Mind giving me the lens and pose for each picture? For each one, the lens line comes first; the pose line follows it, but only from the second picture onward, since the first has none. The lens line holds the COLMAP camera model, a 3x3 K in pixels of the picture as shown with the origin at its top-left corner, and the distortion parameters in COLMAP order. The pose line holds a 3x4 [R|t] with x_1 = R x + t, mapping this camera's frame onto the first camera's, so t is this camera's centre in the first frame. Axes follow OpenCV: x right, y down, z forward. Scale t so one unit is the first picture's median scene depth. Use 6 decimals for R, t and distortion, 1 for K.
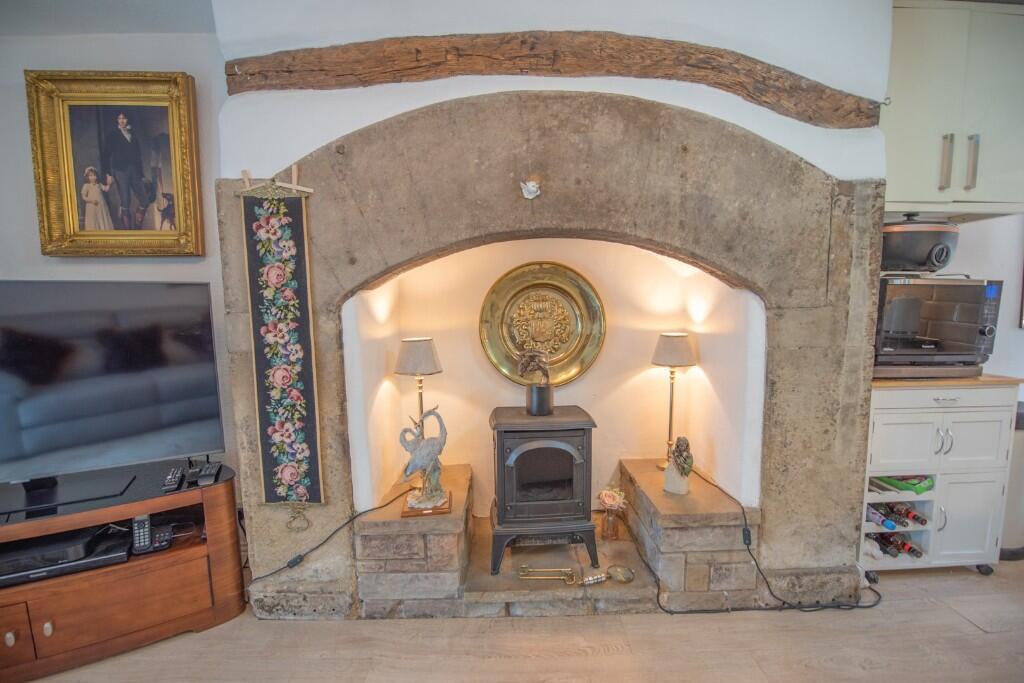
lens RADIAL K [[437.0, 0, 511.4], [0, 437.0, 353.0], [0, 0, 1]] dist [-0.020970, -0.000142]
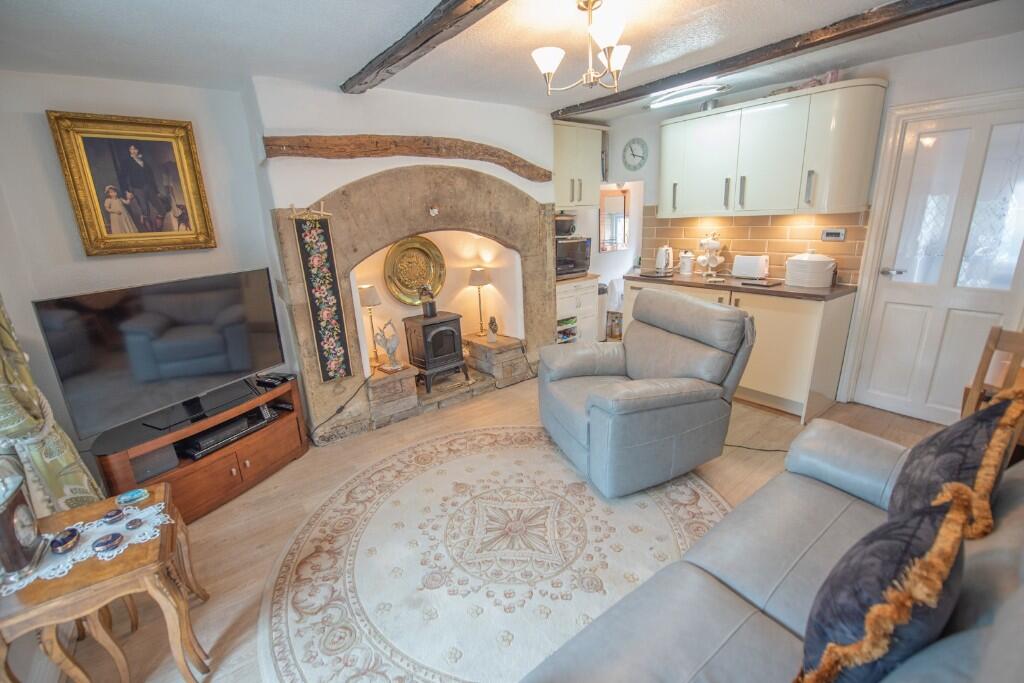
lens RADIAL K [[437.0, 0, 511.4], [0, 437.0, 353.0], [0, 0, 1]] dist [-0.020970, -0.000142]
pose [[0.797282, -0.201844, 0.568859, -0.960509], [0.095004, 0.972648, 0.211966, -0.103260], [-0.596084, -0.114953, 0.794651, -0.981857]]
